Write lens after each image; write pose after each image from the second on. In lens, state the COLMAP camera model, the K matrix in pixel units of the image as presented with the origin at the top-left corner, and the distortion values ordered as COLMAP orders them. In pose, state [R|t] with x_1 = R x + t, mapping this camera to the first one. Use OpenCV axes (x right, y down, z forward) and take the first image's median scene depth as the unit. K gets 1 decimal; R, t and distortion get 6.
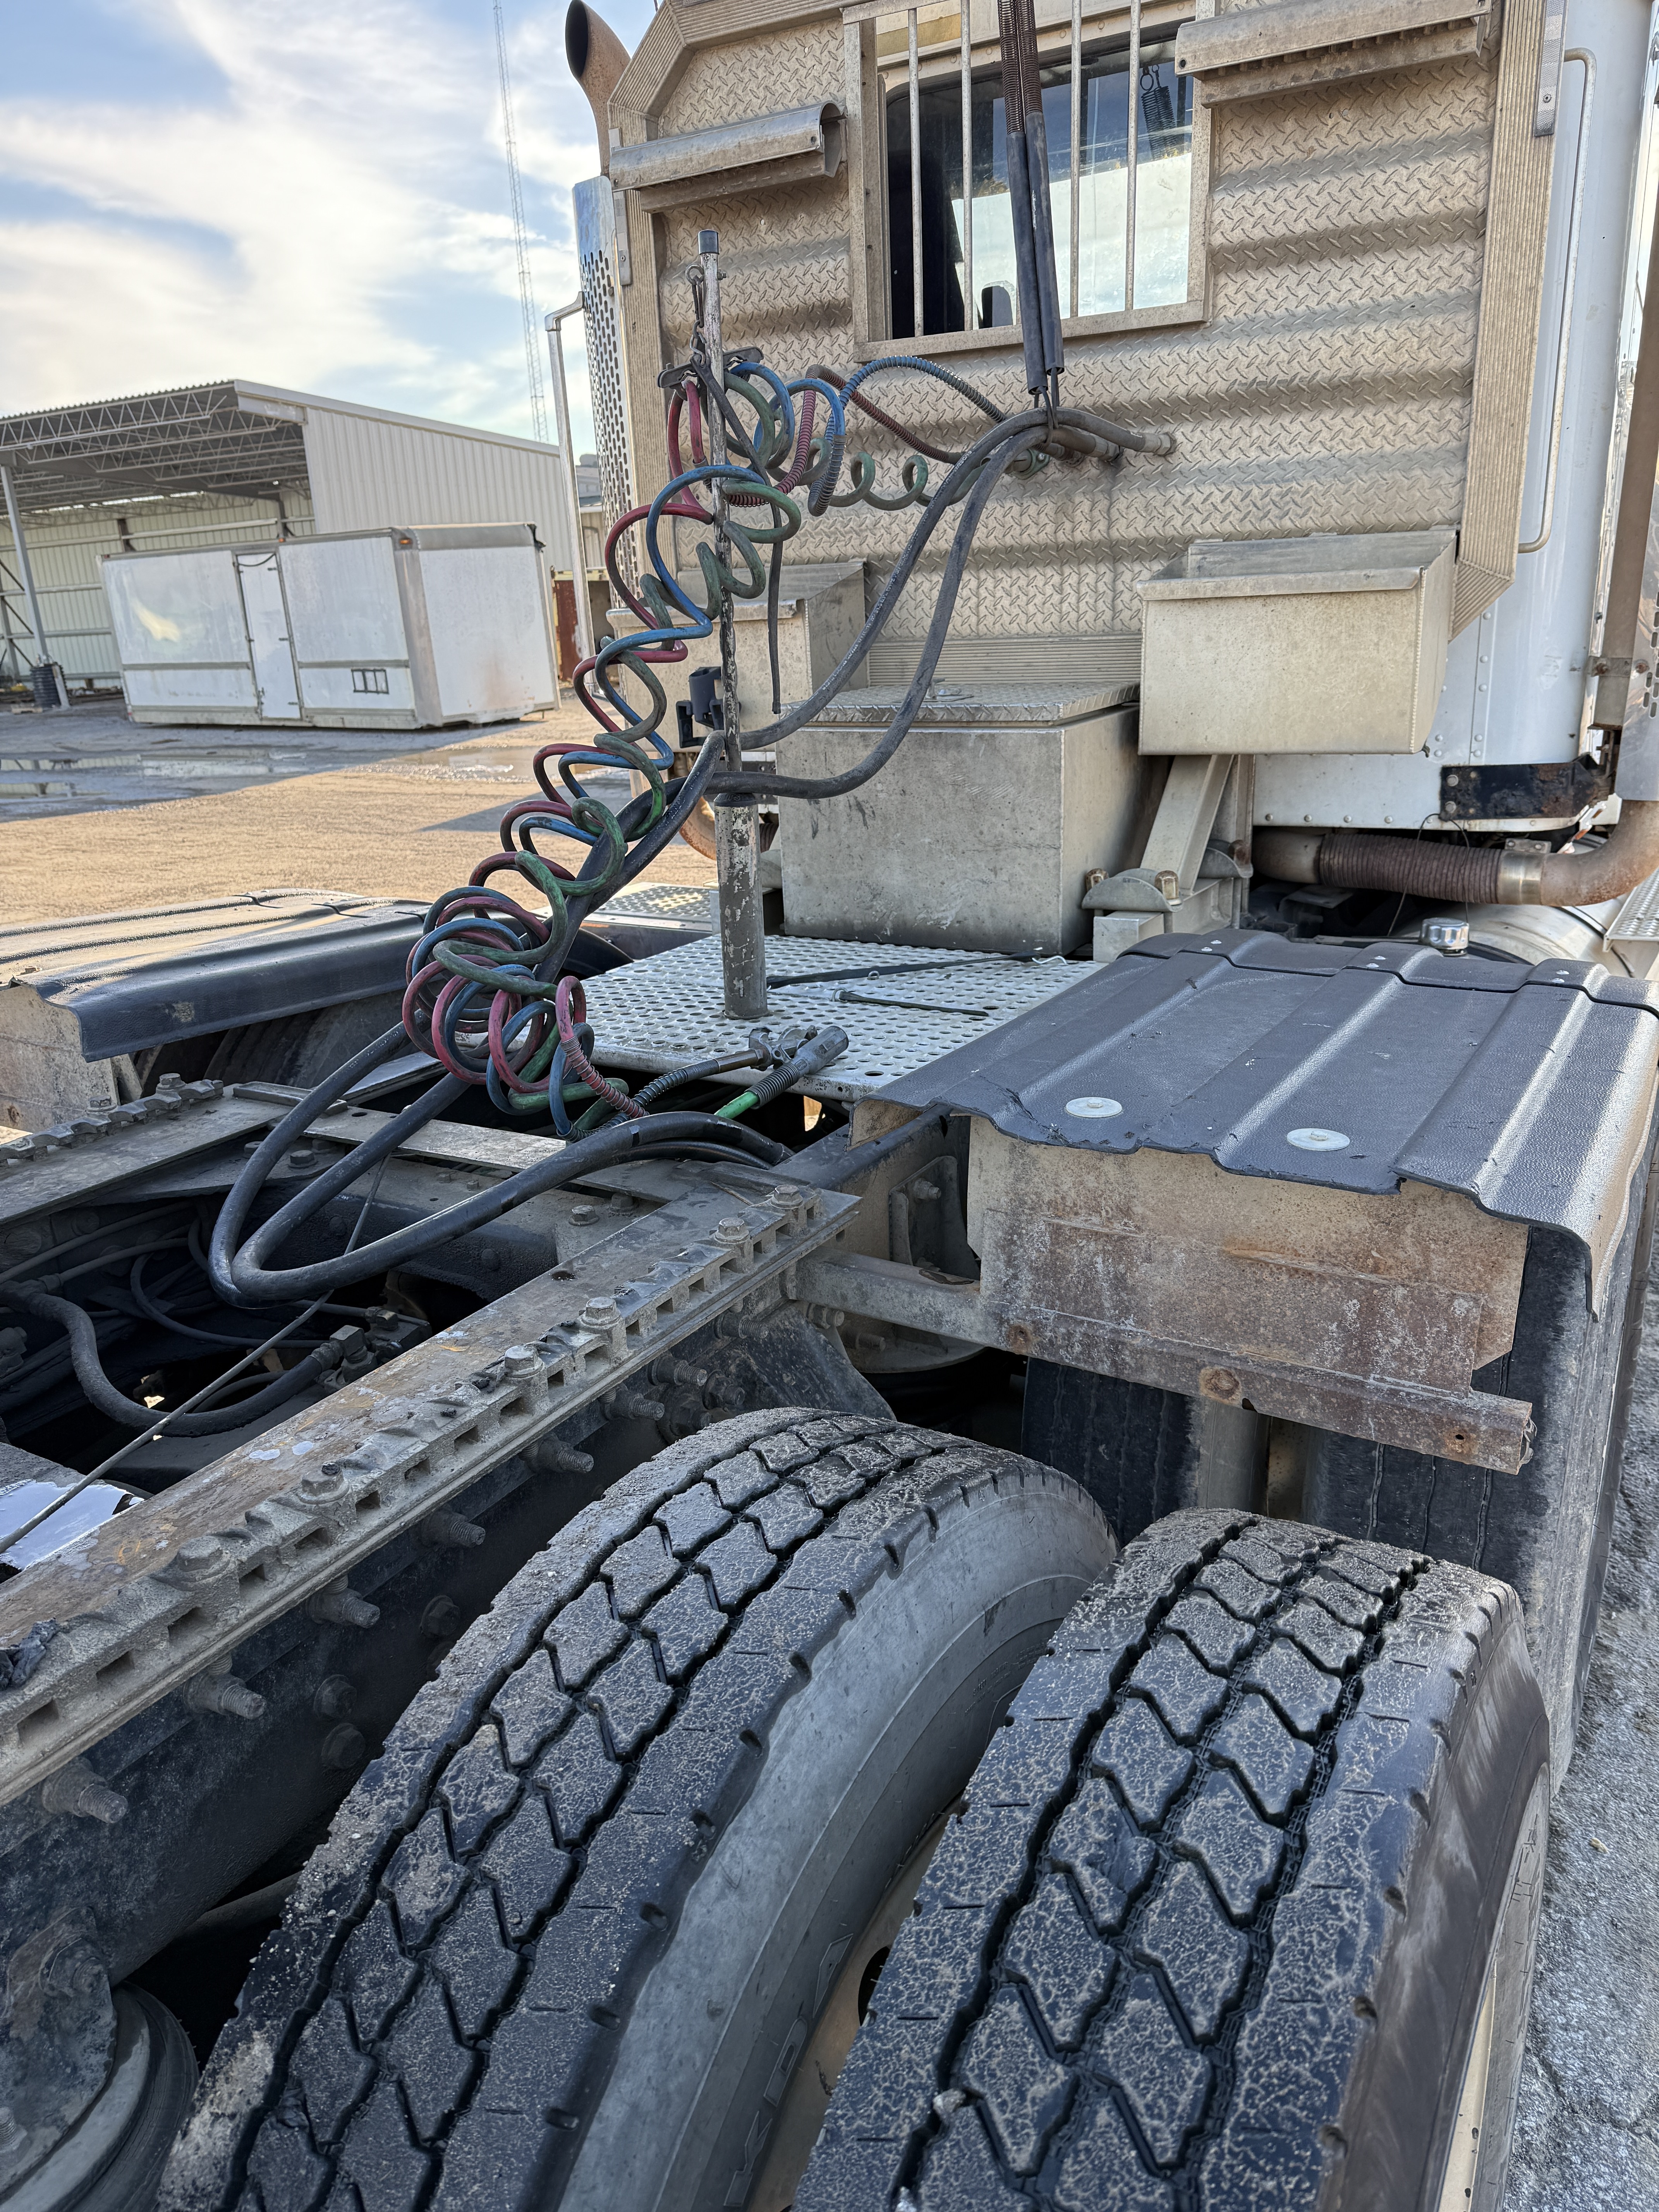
lens RADIAL K [[1574.9, 0, 872.1], [0, 1574.9, 1082.6], [0, 0, 1]] dist [-0.009487, 0.000500]
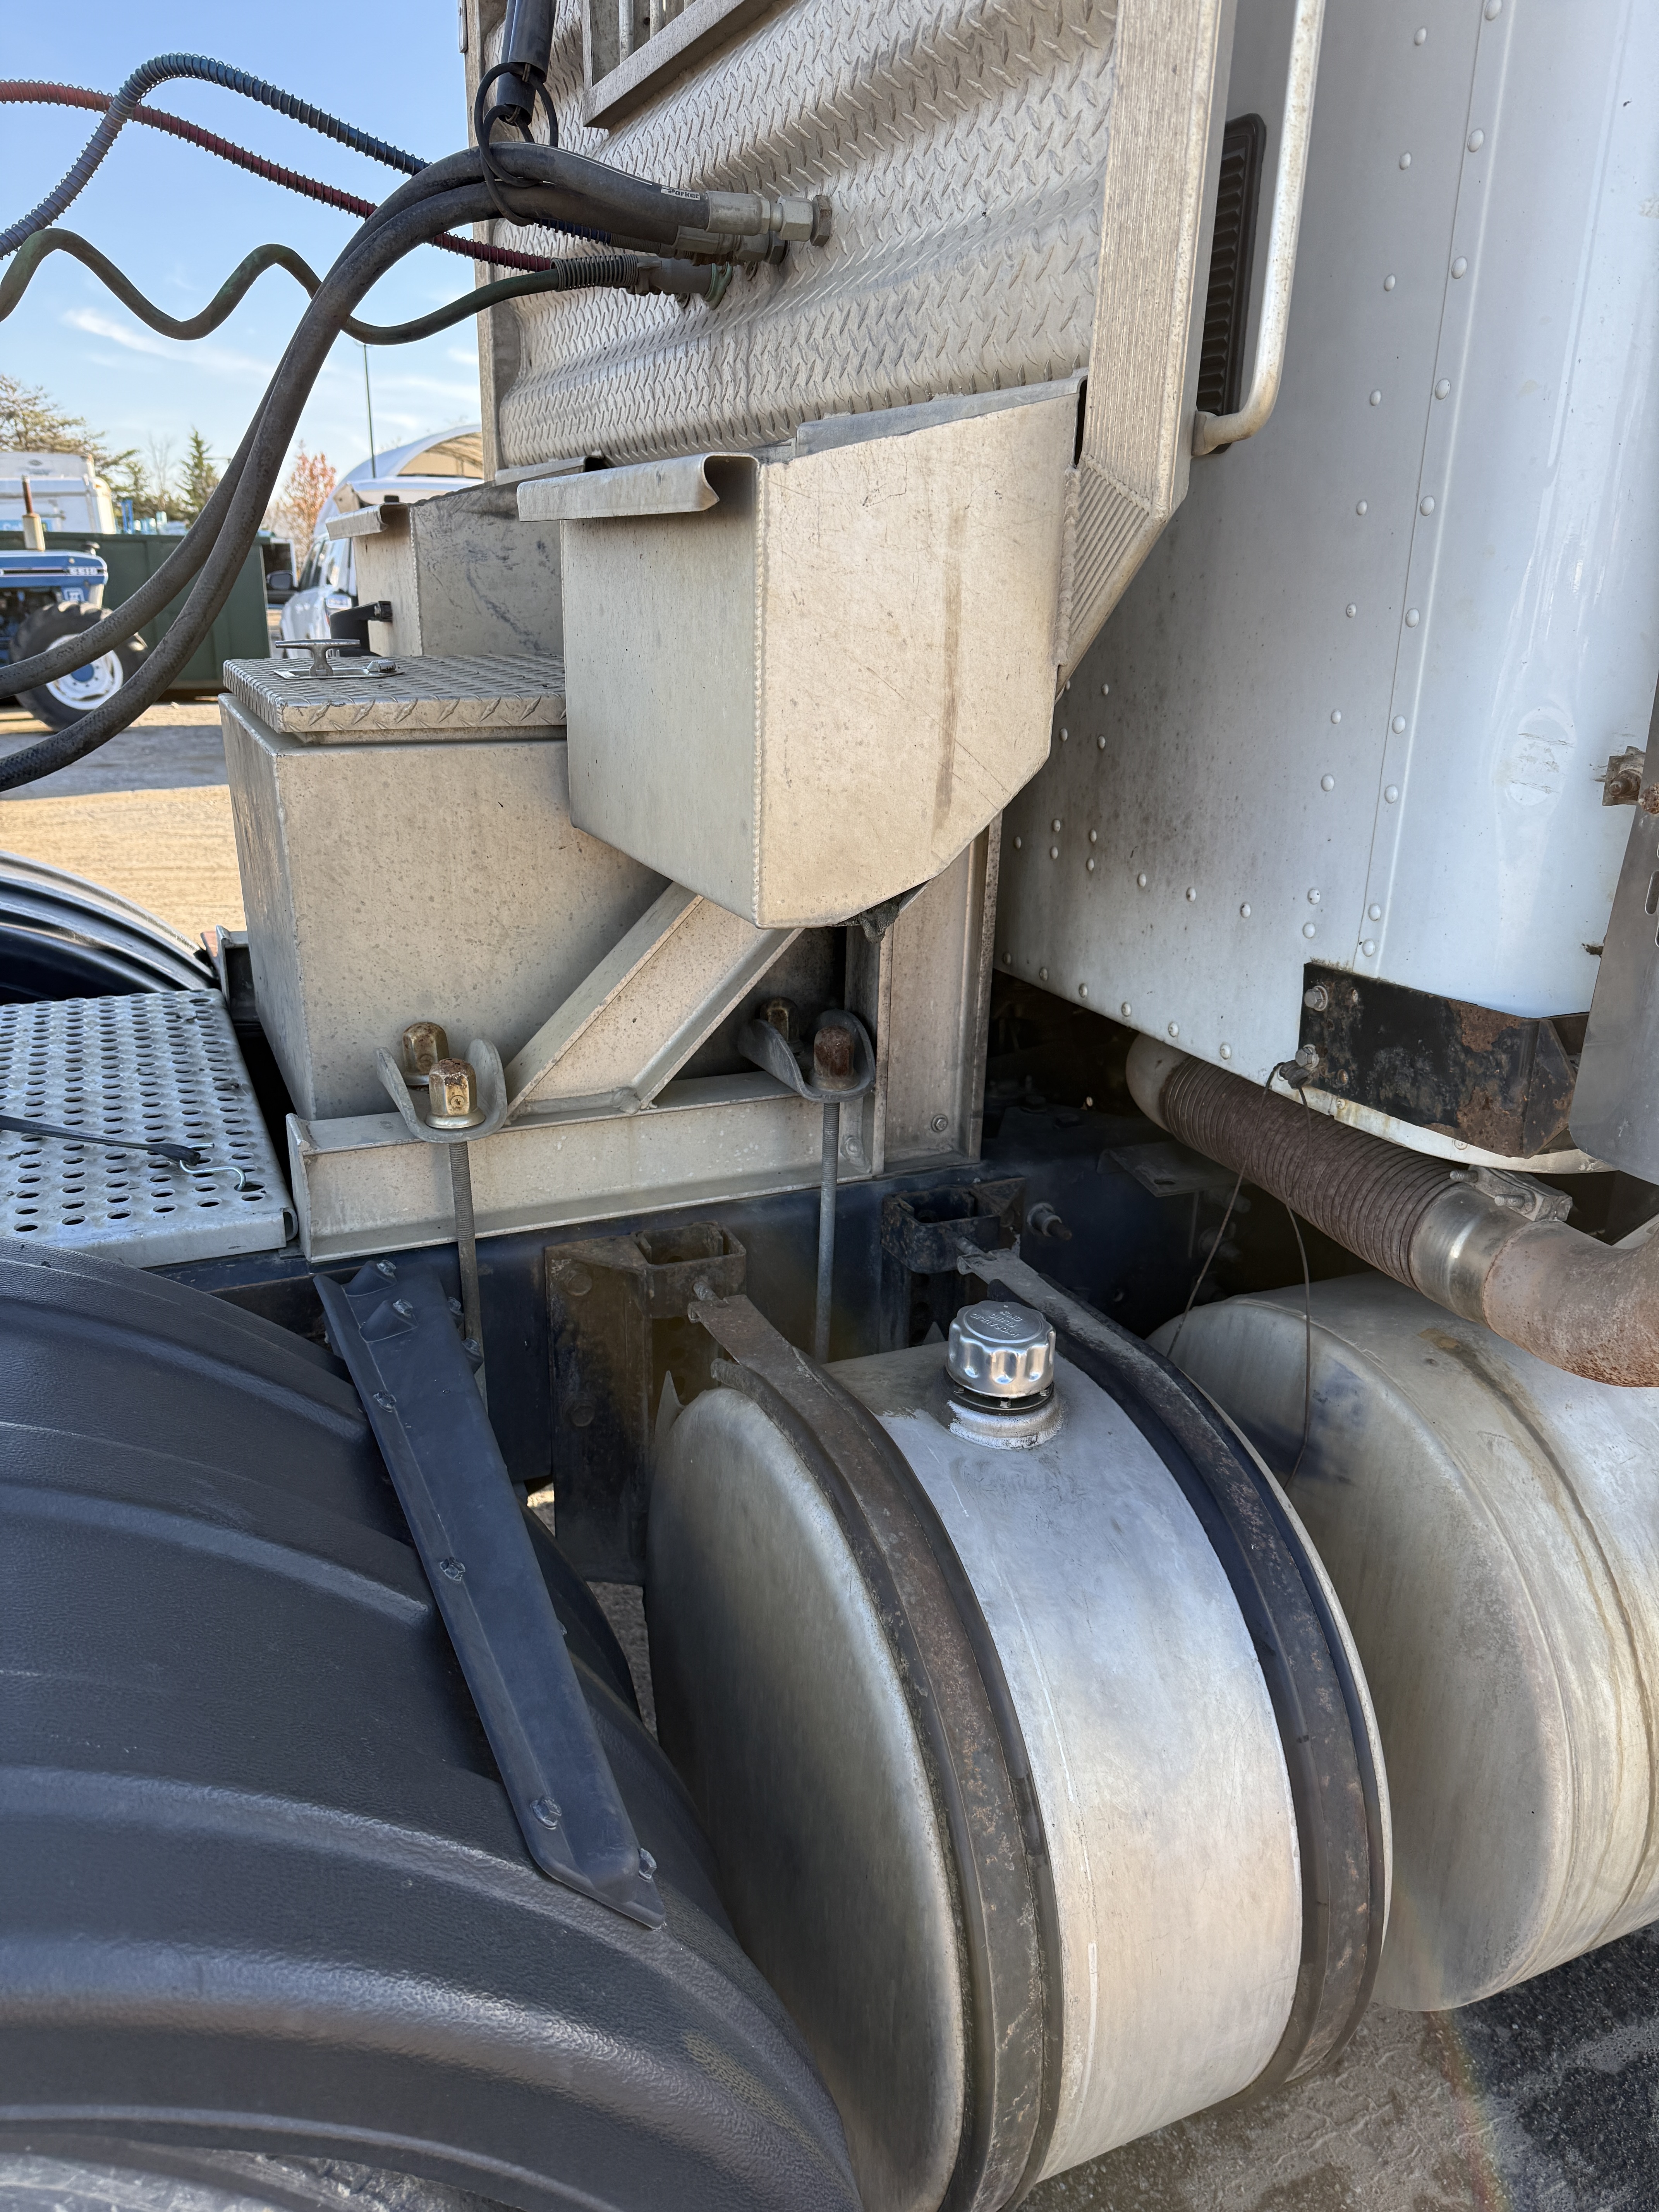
lens RADIAL K [[1574.9, 0, 834.5], [0, 1574.9, 1082.1], [0, 0, 1]] dist [-0.009487, 0.000500]
pose [[0.805768, 0.233674, -0.544183, 0.501374], [-0.221651, 0.971076, 0.088786, -0.179106], [0.549189, 0.049078, 0.834256, 0.573907]]
